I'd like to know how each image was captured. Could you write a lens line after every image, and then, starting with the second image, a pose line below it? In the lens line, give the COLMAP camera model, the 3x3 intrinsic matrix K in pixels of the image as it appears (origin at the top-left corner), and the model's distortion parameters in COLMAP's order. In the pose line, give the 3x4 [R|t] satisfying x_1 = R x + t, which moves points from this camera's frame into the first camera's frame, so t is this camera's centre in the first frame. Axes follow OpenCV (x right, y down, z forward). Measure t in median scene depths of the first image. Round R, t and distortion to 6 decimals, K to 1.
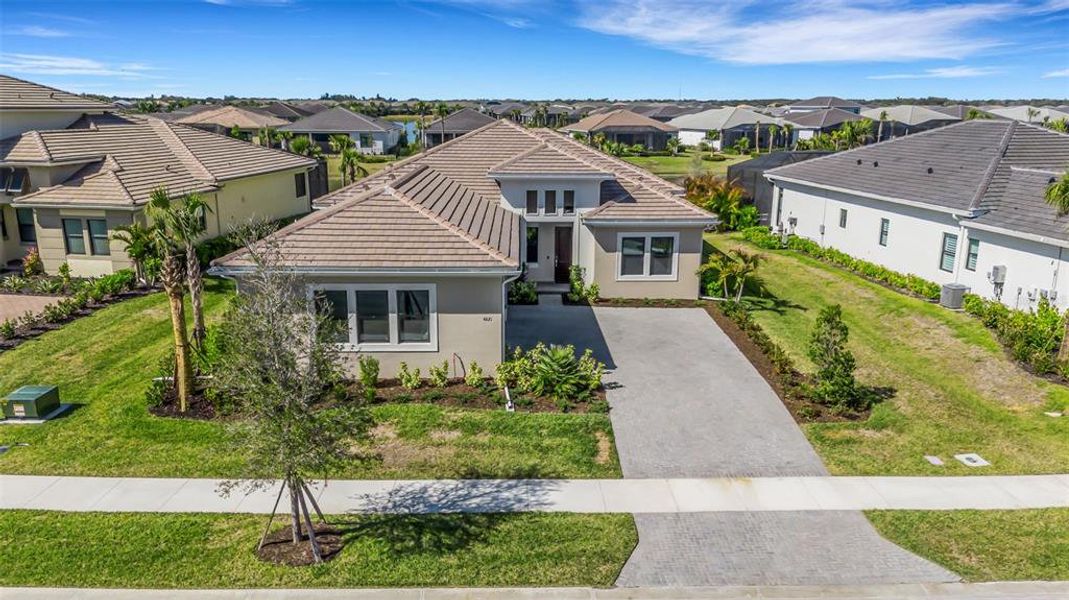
lens RADIAL K [[788.6, 0, 534.5], [0, 788.6, 300.0], [0, 0, 1]] dist [0.026880, -0.005431]
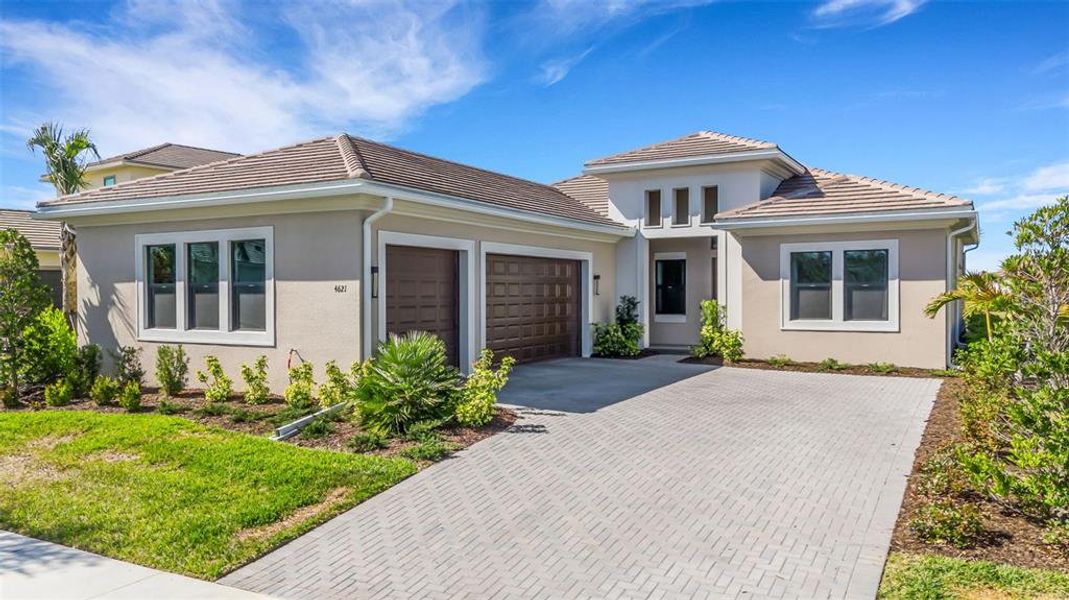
lens RADIAL K [[795.6, 0, 533.9], [0, 795.6, 267.4], [0, 0, 1]] dist [0.006989, -0.004734]
pose [[0.857293, -0.027542, -0.514092, 0.306535], [-0.115672, 0.962733, -0.244470, 0.115916], [0.501666, 0.269048, 0.822158, 0.533927]]
